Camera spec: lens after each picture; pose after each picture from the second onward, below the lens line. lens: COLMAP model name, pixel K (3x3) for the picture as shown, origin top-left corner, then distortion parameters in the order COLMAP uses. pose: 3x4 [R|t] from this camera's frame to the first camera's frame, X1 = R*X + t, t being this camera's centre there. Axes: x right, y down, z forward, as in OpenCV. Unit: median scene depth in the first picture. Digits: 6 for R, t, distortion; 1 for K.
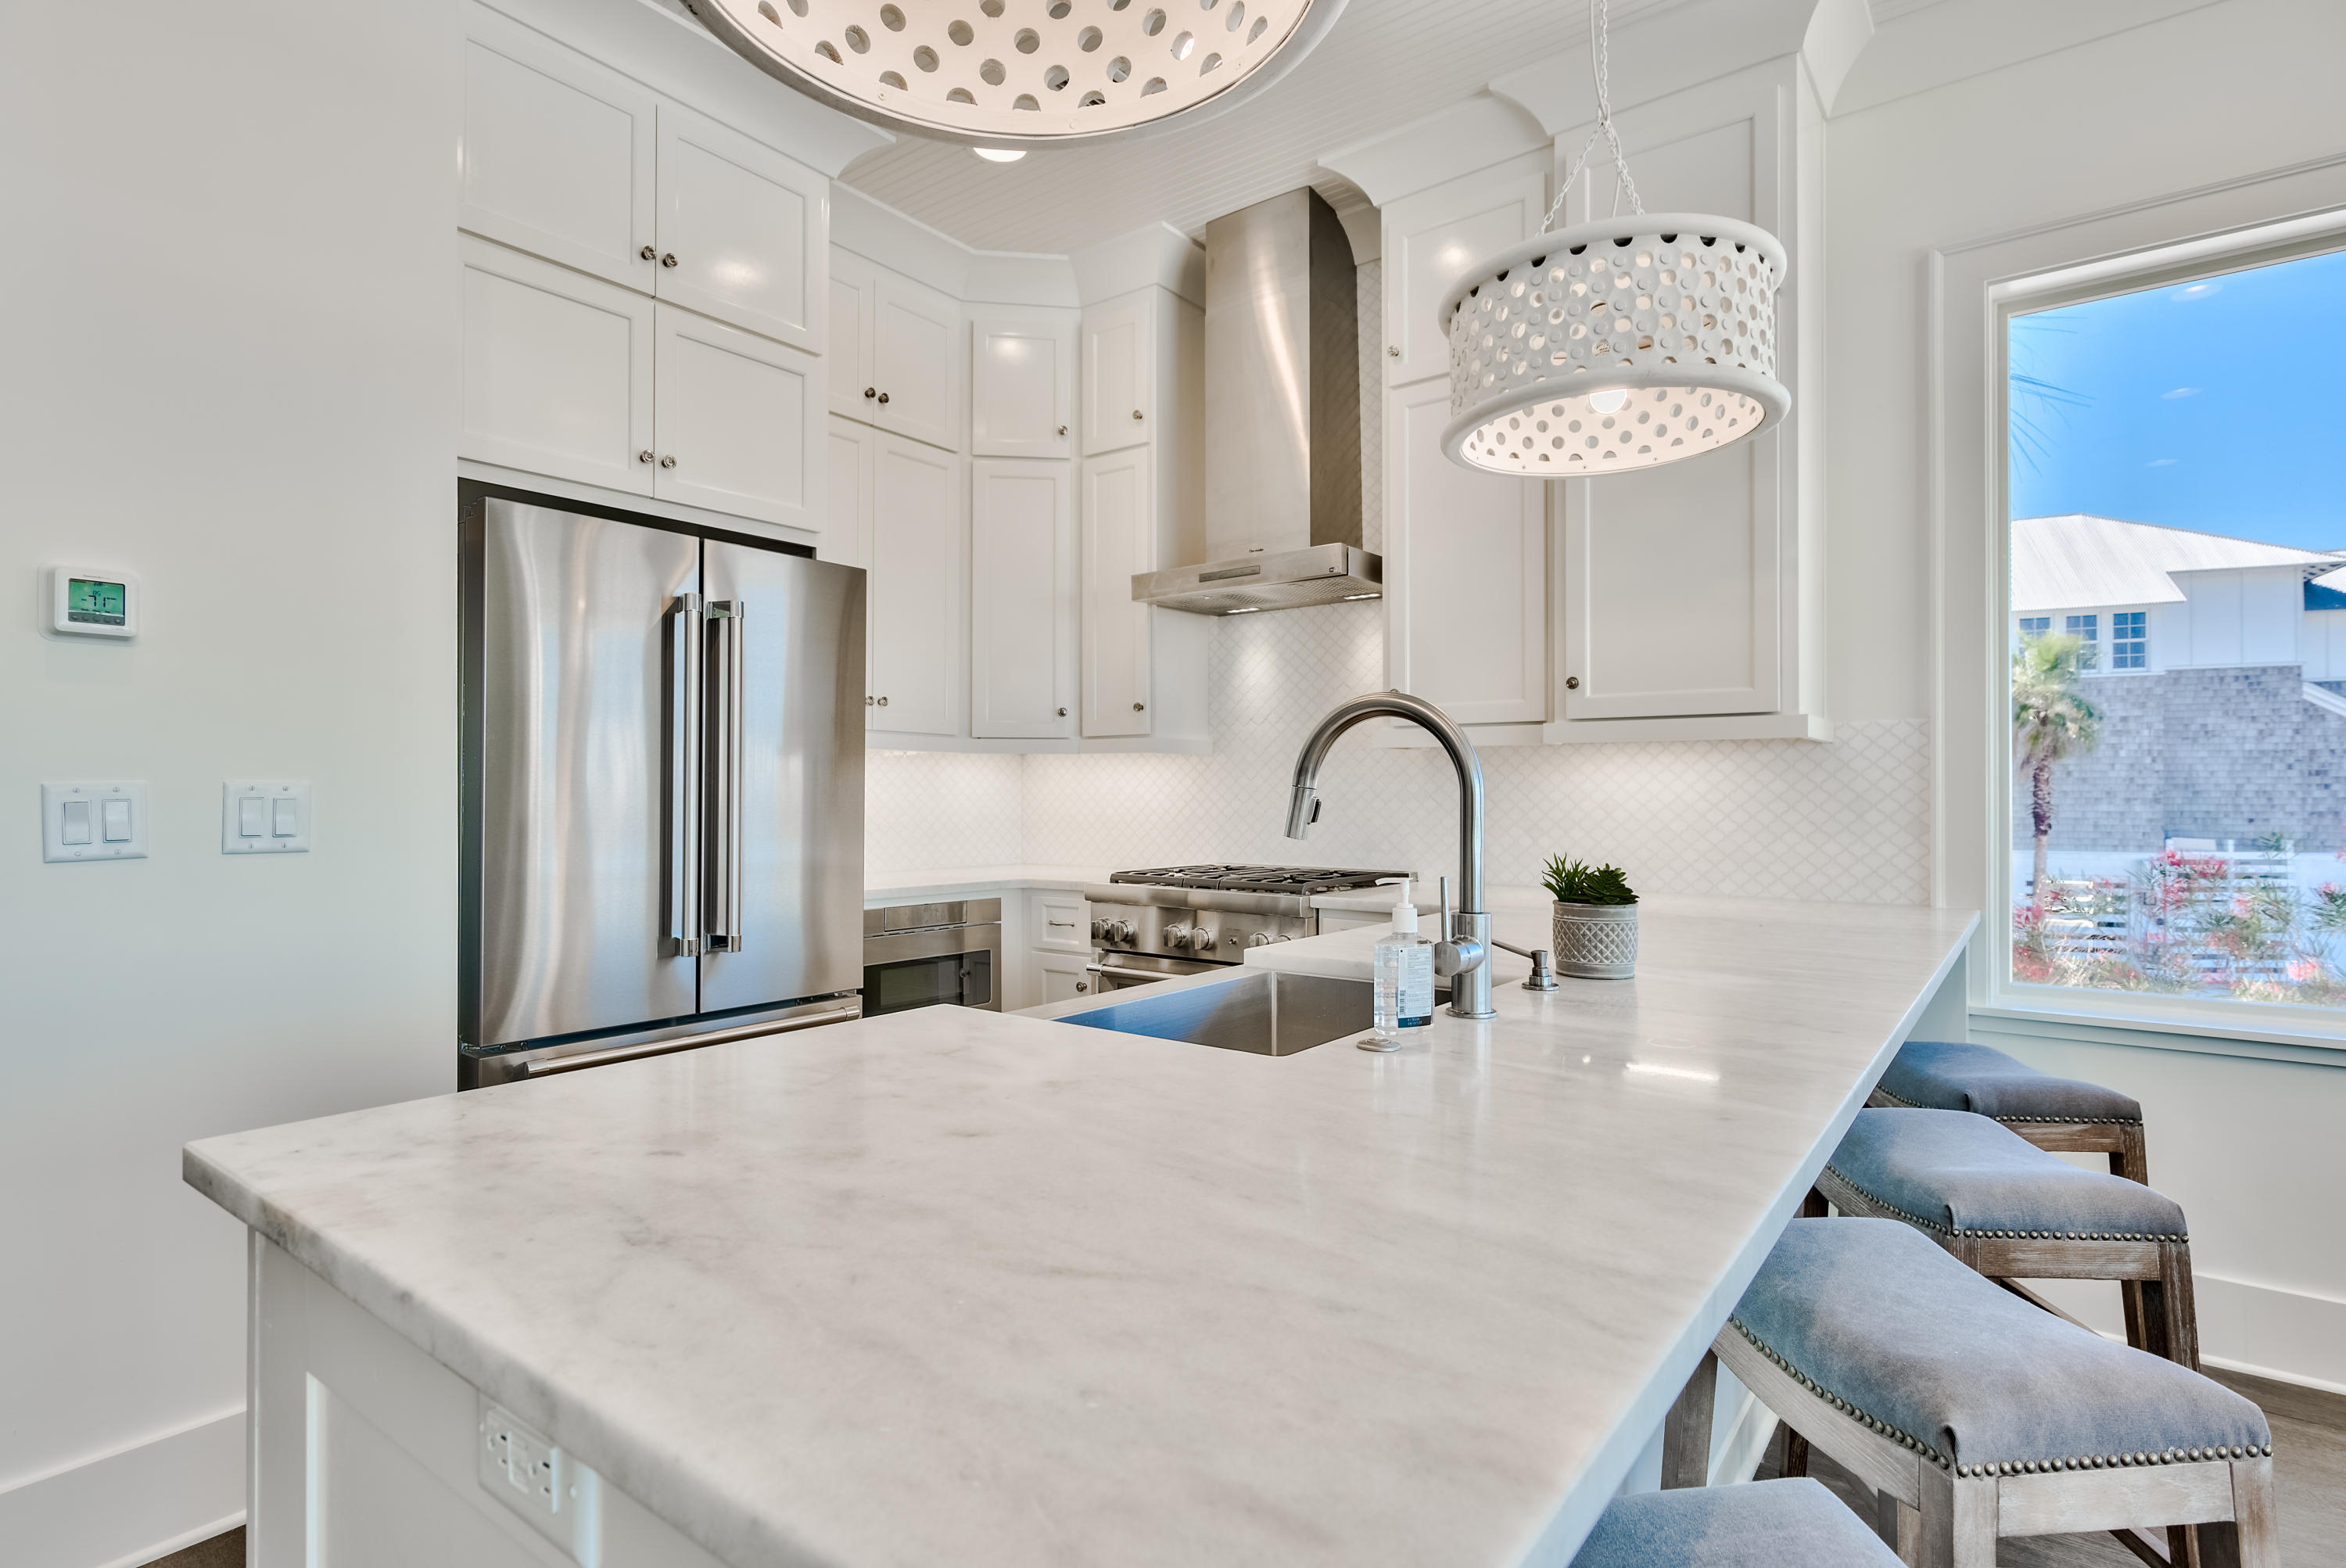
lens RADIAL K [[1200.5, 0, 1184.6], [0, 1200.5, 788.2], [0, 0, 1]] dist [0.001058, -0.000097]
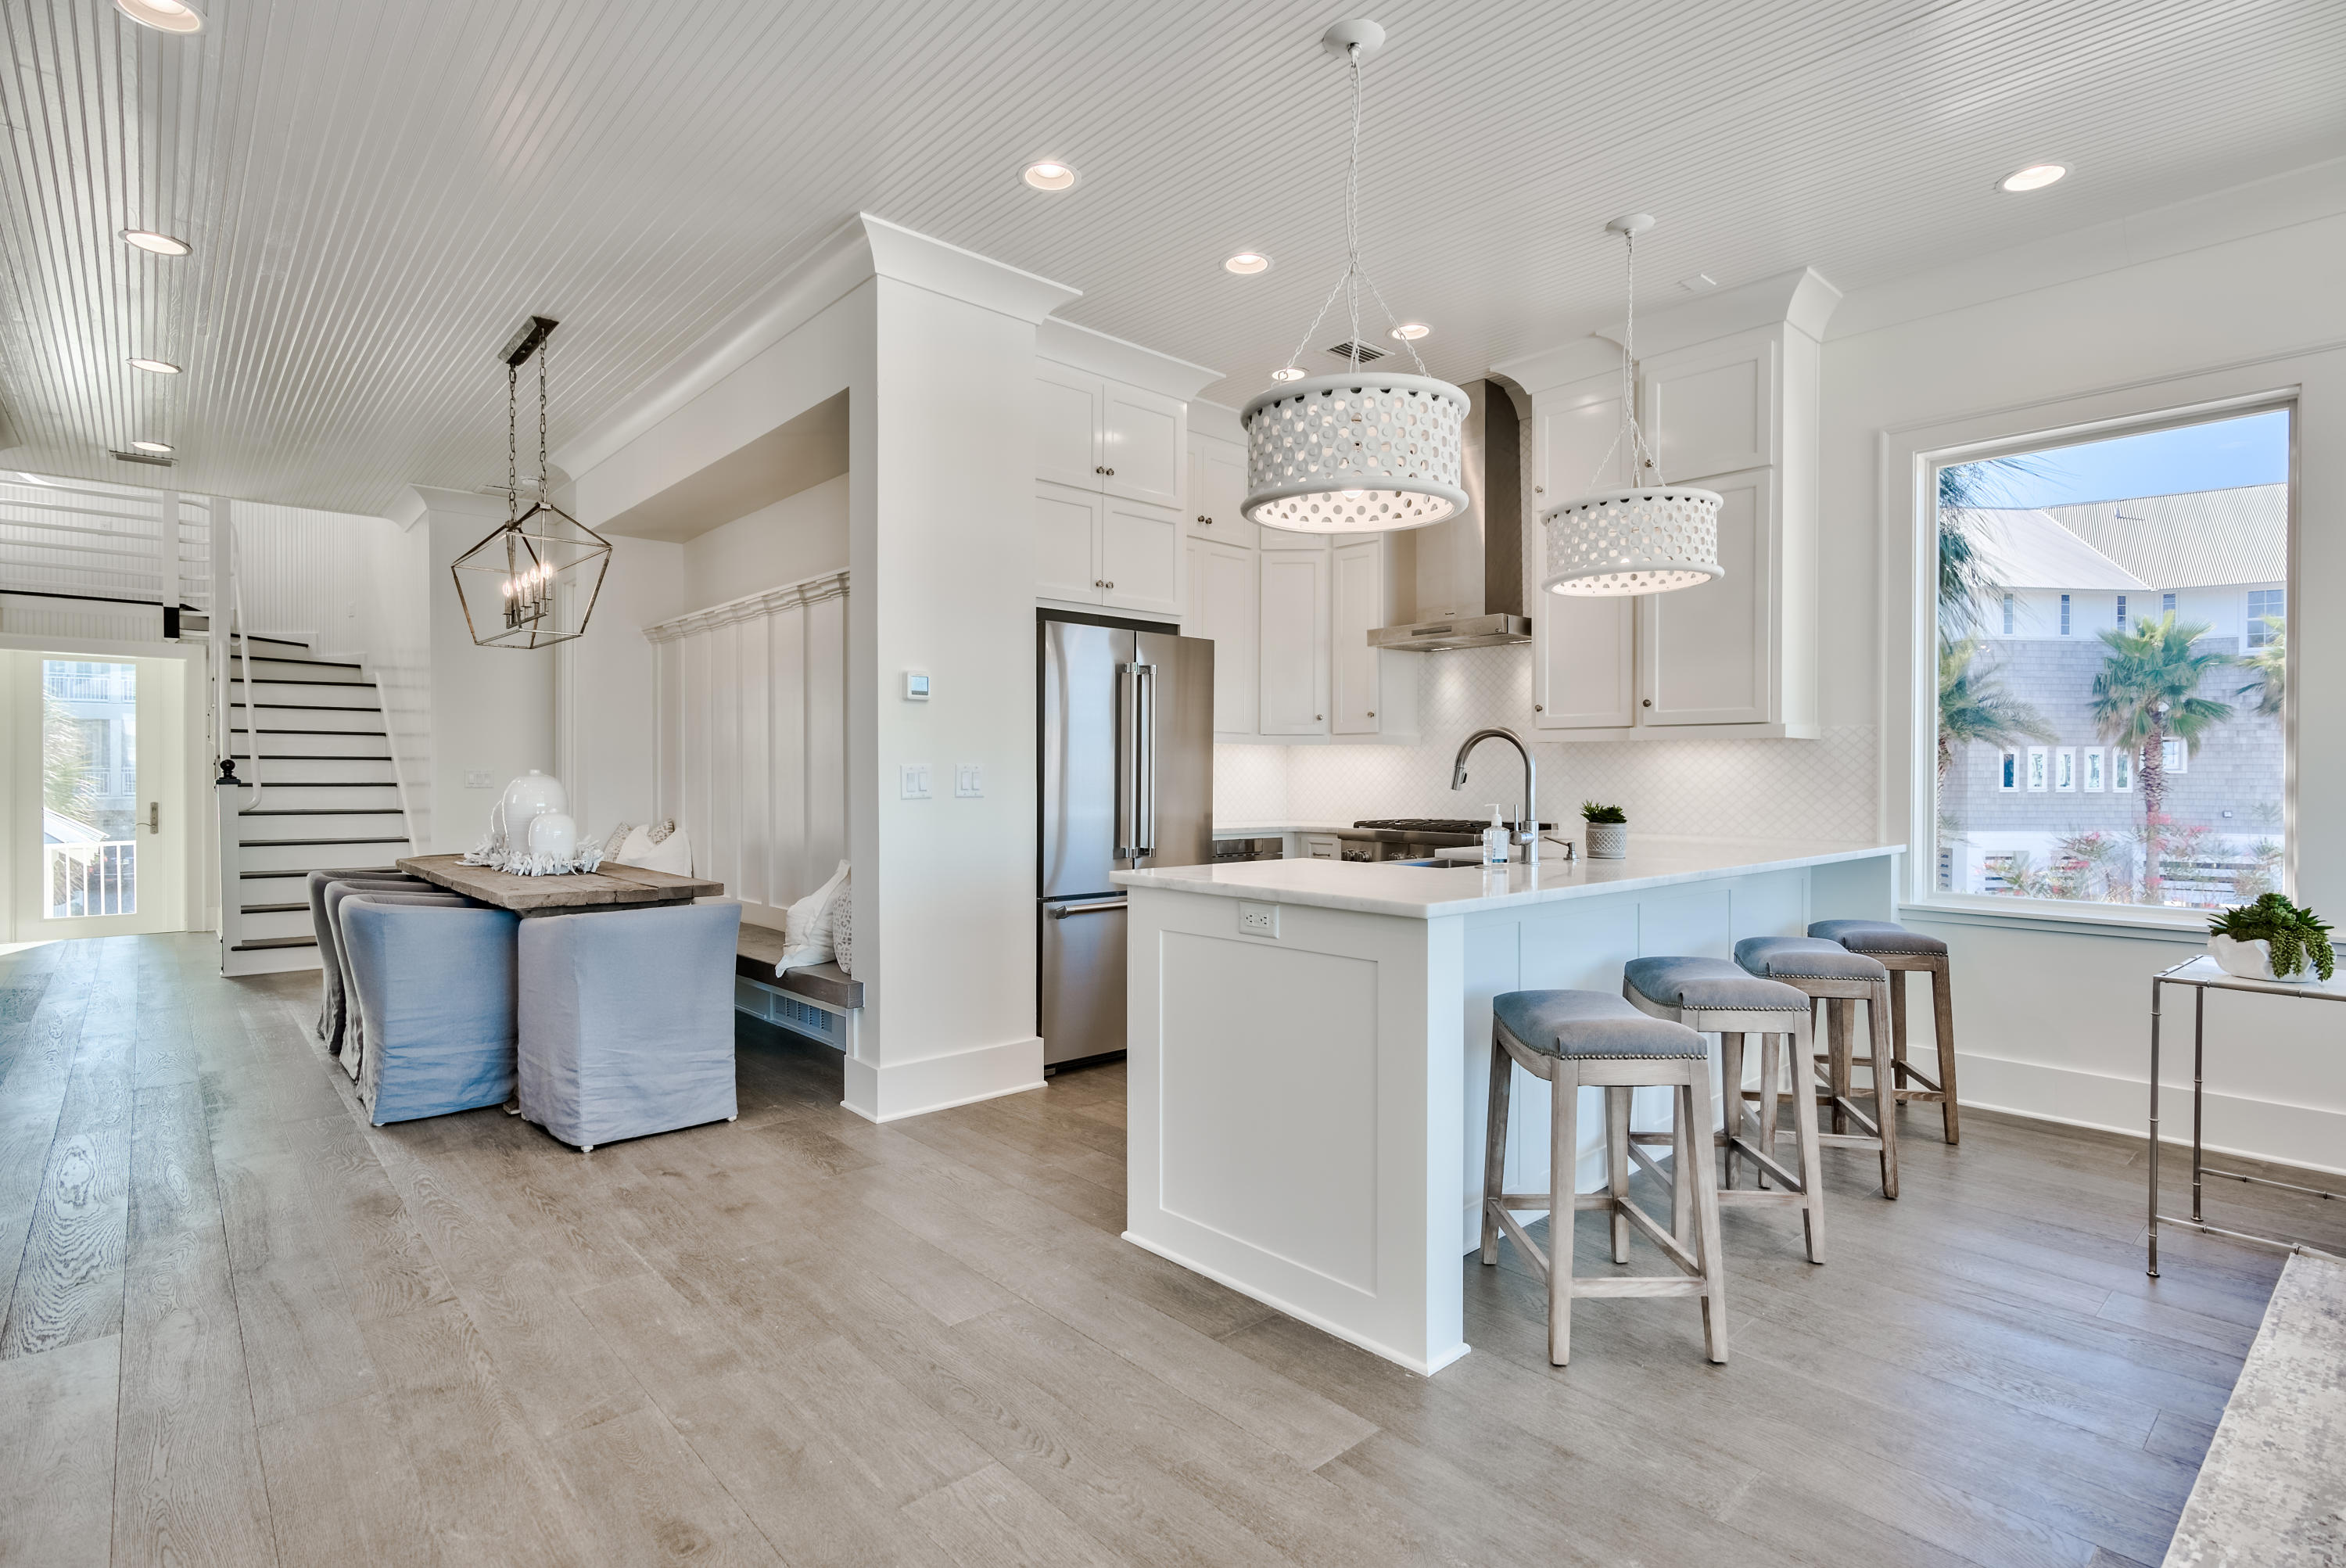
lens RADIAL K [[1146.2, 0, 1184.6], [0, 1146.2, 783.1], [0, 0, 1]] dist [0.002653, 0.000939]
pose [[0.983457, 0.003479, -0.181106, -0.009229], [-0.001119, 0.999913, 0.013130, 0.000527], [0.181136, -0.012710, 0.983376, -0.603045]]
